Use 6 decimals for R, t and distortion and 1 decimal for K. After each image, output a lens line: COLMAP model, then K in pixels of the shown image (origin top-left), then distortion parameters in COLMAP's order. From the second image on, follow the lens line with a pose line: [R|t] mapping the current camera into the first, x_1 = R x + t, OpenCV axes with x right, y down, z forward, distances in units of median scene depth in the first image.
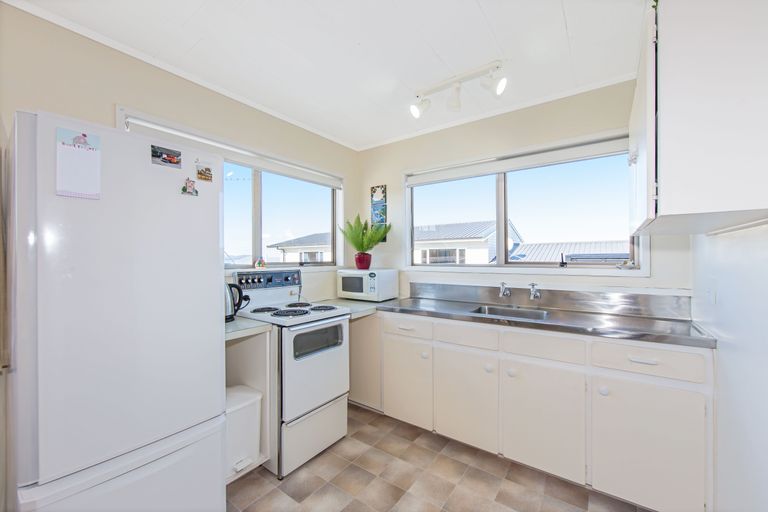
lens RADIAL K [[313.3, 0, 373.7], [0, 313.3, 256.7], [0, 0, 1]] dist [0.000112, 0.000026]
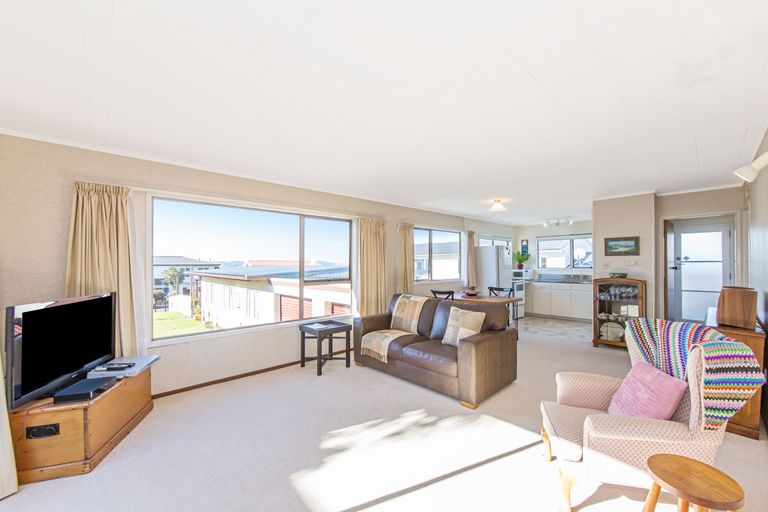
lens RADIAL K [[297.6, 0, 402.2], [0, 297.6, 260.1], [0, 0, 1]] dist [-0.000299, -0.000017]
pose [[0.989192, -0.005099, -0.146539, -0.702192], [0.003928, 0.999958, -0.008277, -0.027443], [0.146575, 0.007612, 0.989170, -1.848717]]
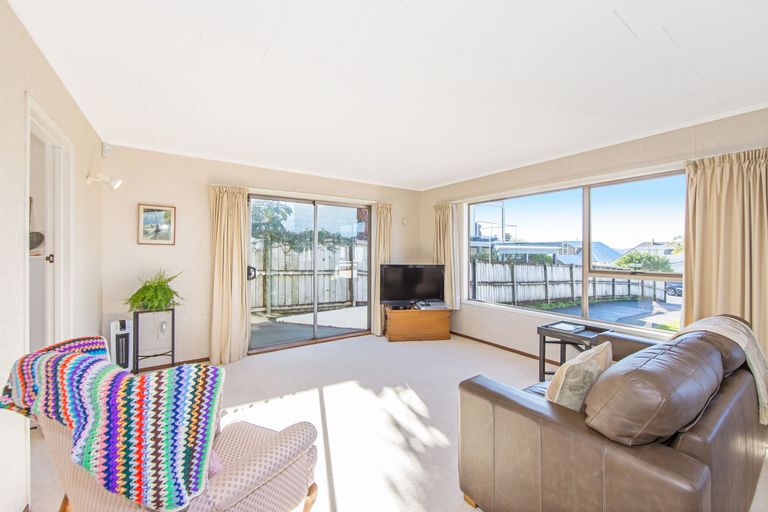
lens RADIAL K [[304.7, 0, 384.2], [0, 304.7, 244.1], [0, 0, 1]] dist [-0.000080, 0.000002]
pose [[-0.321306, 0.001314, -0.946975, -0.071458], [0.003169, 0.999995, 0.000312, -0.046186], [0.946970, -0.002901, -0.321308, -0.853693]]
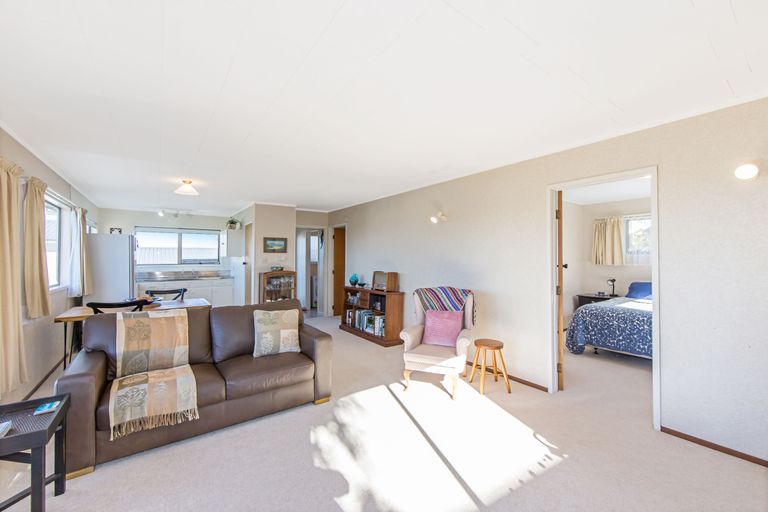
lens RADIAL K [[313.3, 0, 373.7], [0, 313.3, 256.7], [0, 0, 1]] dist [0.000112, 0.000026]
pose [[0.313053, 0.005659, 0.949719, -1.497483], [-0.001555, 0.999984, -0.005446, -0.024236], [-0.949734, 0.000228, 0.313057, -1.362223]]
